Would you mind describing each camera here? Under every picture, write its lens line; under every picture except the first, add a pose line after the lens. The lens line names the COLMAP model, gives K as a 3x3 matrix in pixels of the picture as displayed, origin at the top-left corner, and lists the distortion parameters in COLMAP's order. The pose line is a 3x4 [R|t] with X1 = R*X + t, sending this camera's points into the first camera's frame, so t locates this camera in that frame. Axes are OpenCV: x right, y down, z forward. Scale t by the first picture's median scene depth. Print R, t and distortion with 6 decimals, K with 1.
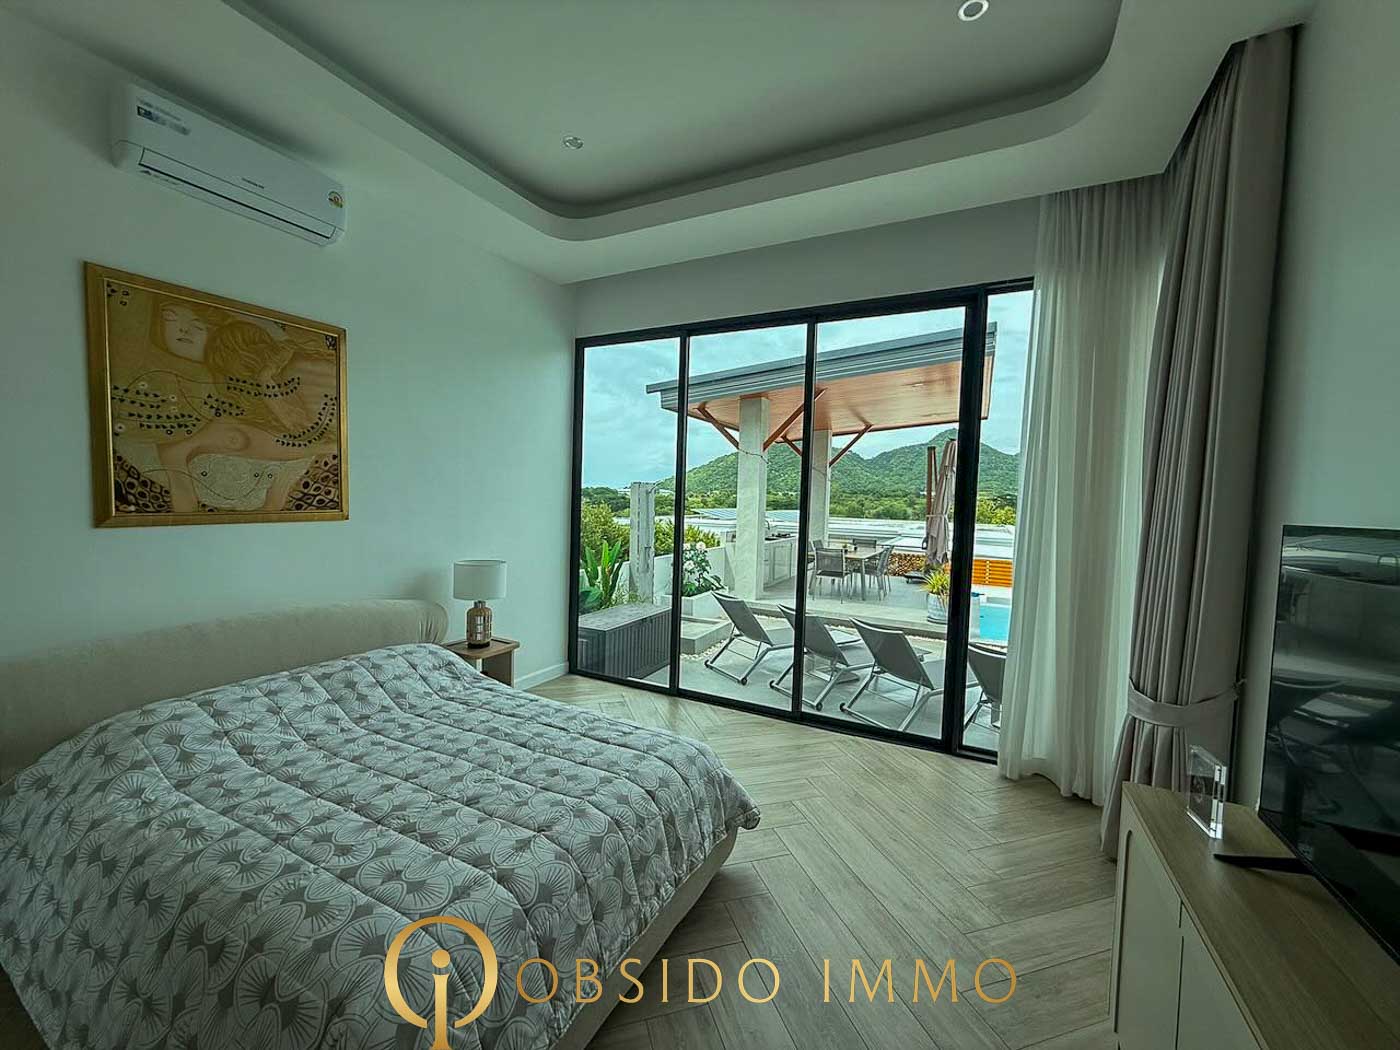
lens RADIAL K [[558.1, 0, 700.1], [0, 558.1, 525.3], [0, 0, 1]] dist [0.000744, 0.000545]
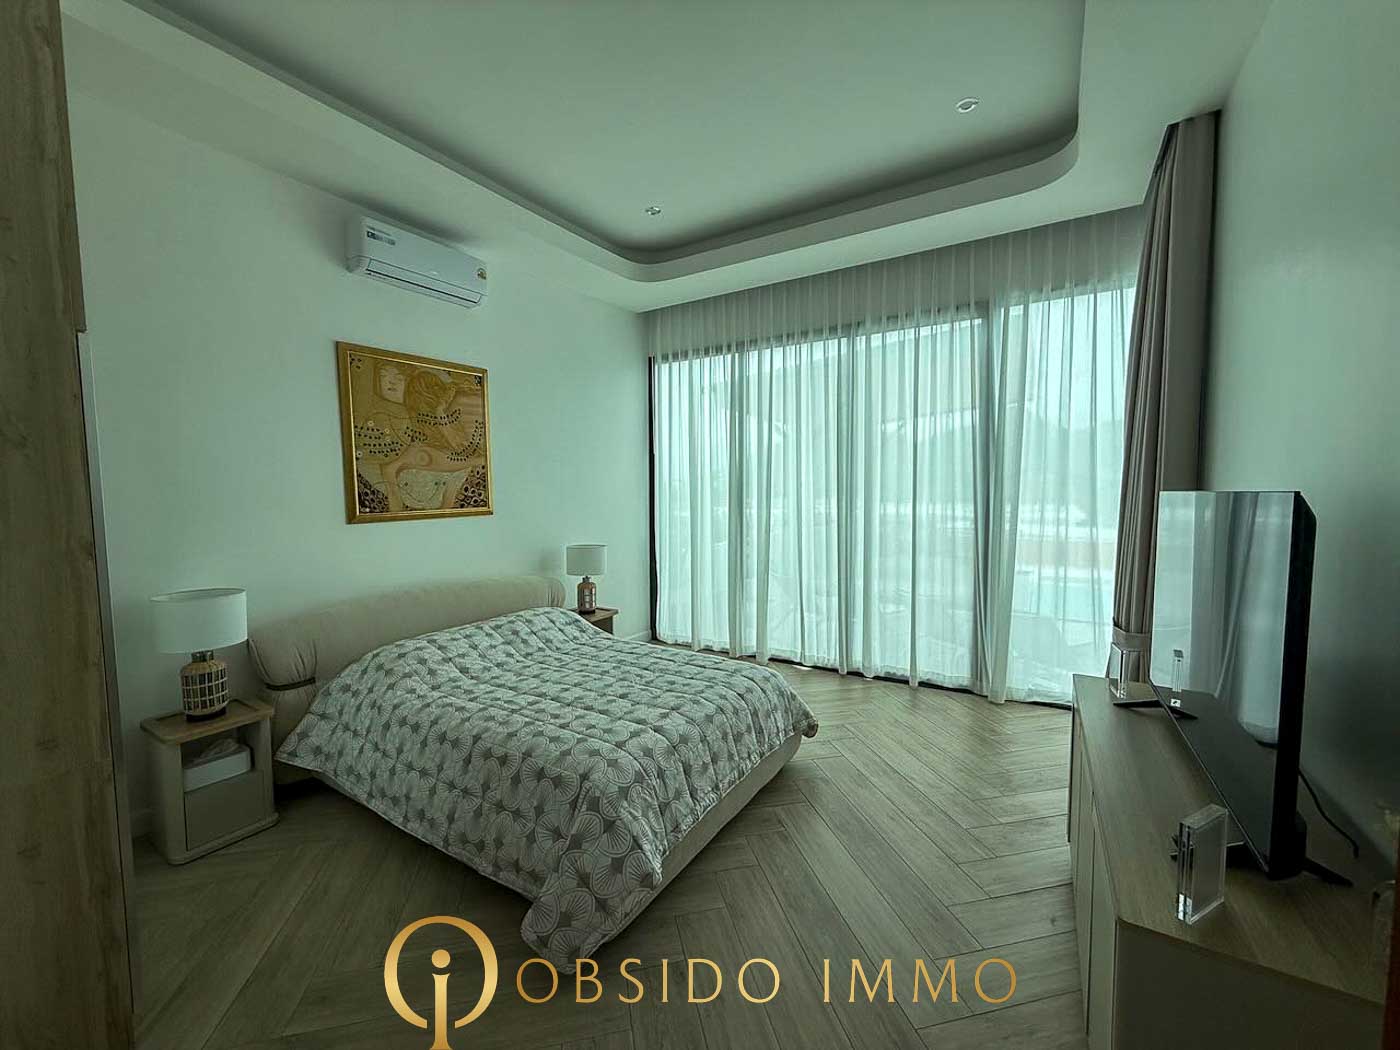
lens RADIAL K [[558.1, 0, 699.8], [0, 558.1, 527.7], [0, 0, 1]] dist [0.000744, 0.000545]
pose [[0.995742, -0.030527, -0.086978, -0.046807], [0.032188, 0.999324, 0.017759, 0.017579], [0.086377, -0.020483, 0.996052, -0.365220]]
